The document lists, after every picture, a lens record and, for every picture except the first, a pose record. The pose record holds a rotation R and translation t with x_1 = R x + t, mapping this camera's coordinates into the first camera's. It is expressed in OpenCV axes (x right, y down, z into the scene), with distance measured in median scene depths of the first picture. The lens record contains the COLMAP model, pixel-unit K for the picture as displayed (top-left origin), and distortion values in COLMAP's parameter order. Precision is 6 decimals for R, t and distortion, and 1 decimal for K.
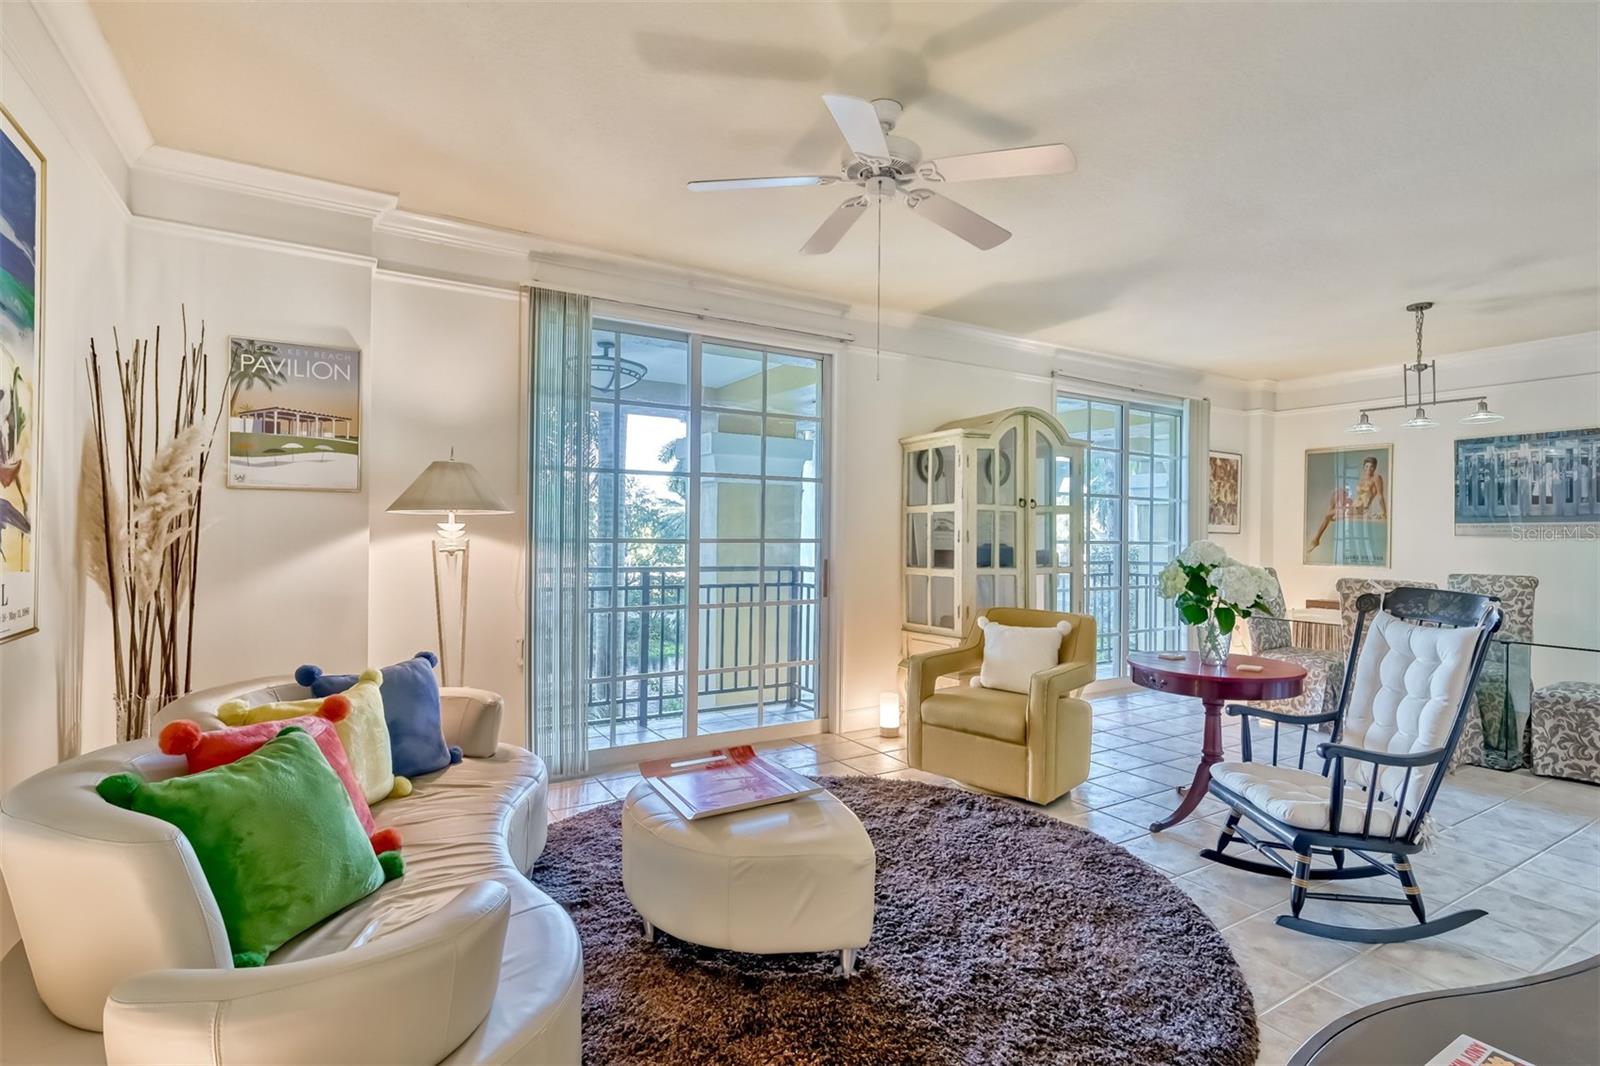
lens RADIAL K [[769.7, 0, 793.8], [0, 769.7, 526.7], [0, 0, 1]] dist [0.000665, -0.000069]
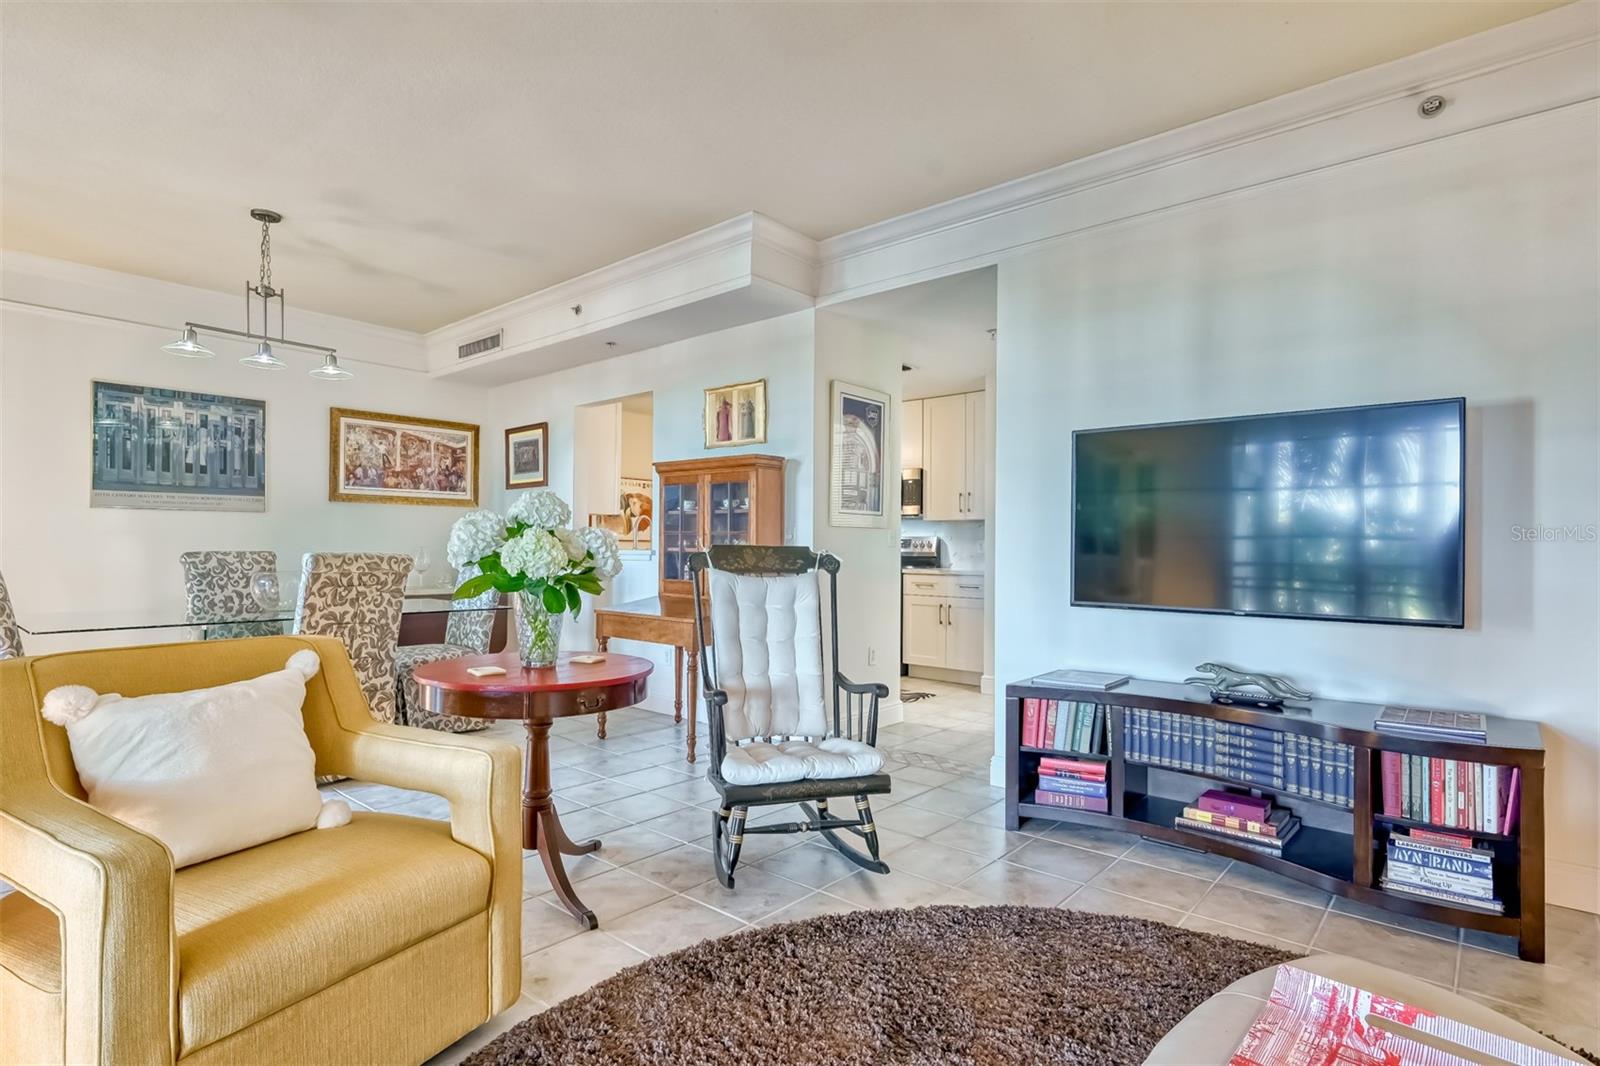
lens RADIAL K [[820.9, 0, 800.0], [0, 820.9, 533.0], [0, 0, 1]] dist [0.002323, 0.000451]
pose [[-0.327635, 0.006780, 0.944780, -0.155064], [-0.017493, 0.999759, -0.013241, 0.040181], [-0.944643, -0.020865, -0.327437, 0.654963]]
